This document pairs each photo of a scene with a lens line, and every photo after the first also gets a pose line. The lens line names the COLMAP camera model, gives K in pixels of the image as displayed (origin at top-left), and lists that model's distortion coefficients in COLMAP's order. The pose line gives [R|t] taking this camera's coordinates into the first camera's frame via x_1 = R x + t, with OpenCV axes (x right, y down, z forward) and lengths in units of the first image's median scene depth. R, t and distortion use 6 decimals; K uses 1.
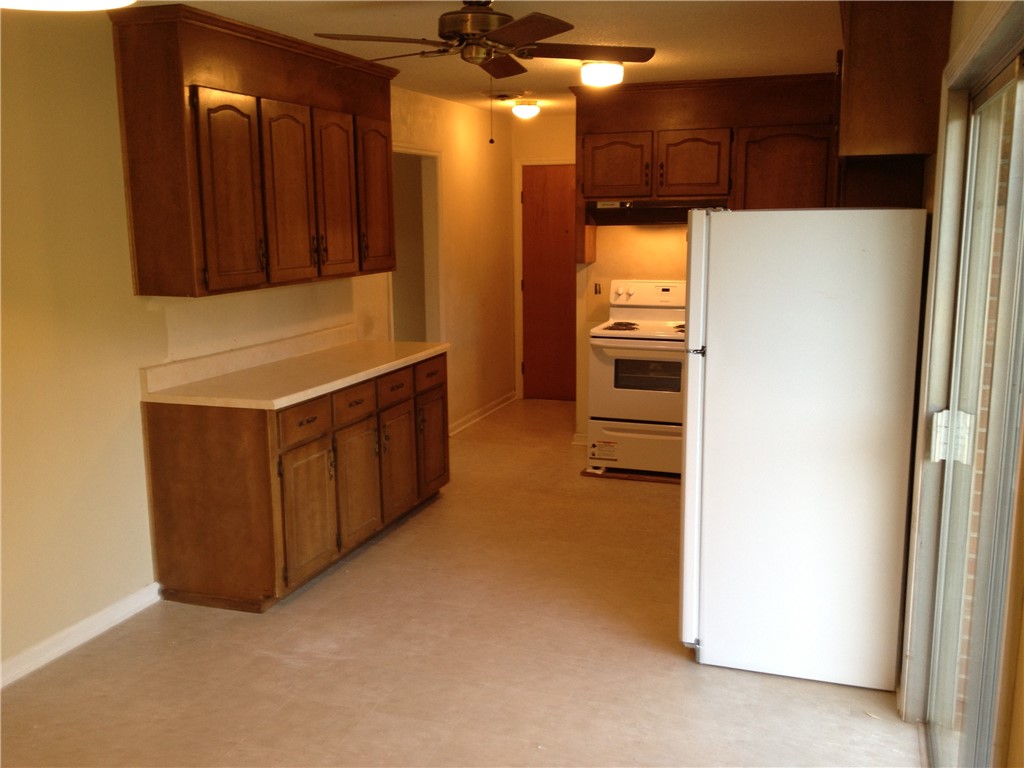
lens RADIAL K [[963.1, 0, 512.0], [0, 963.1, 384.0], [0, 0, 1]] dist [0.156031, -0.339233]
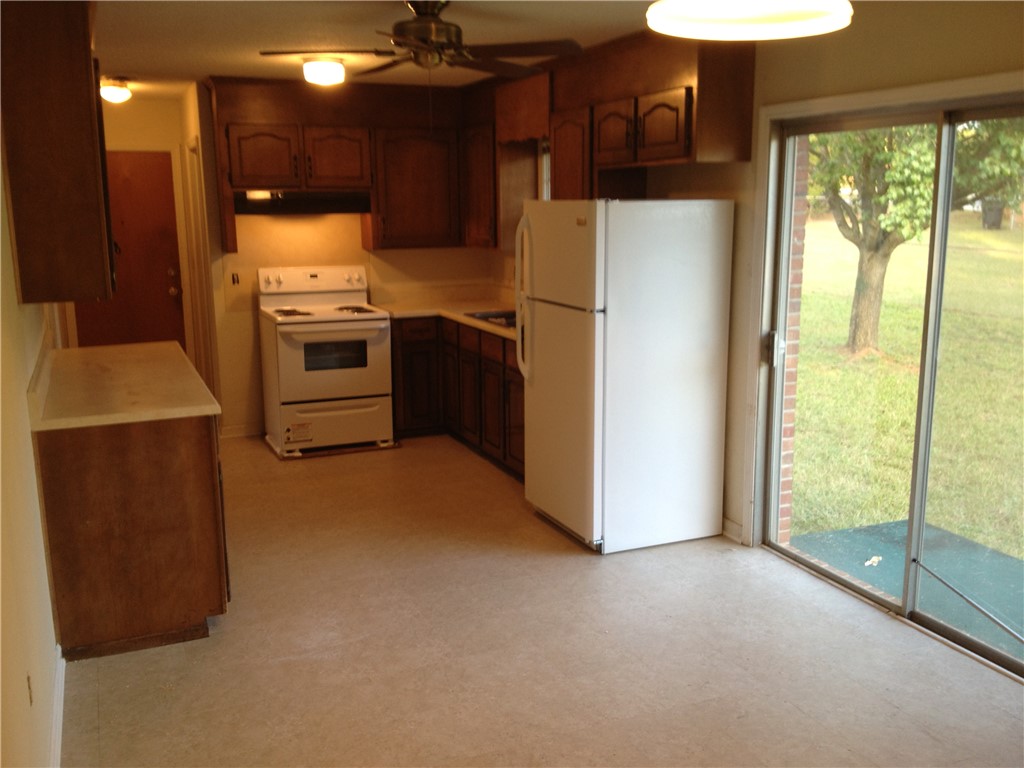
lens RADIAL K [[963.1, 0, 512.0], [0, 963.1, 384.0], [0, 0, 1]] dist [0.156031, -0.339233]
pose [[0.733355, -0.126551, 0.667964, -0.430665], [0.121377, 0.991108, 0.054515, -0.012259], [-0.668924, 0.041097, 0.742194, 0.074273]]
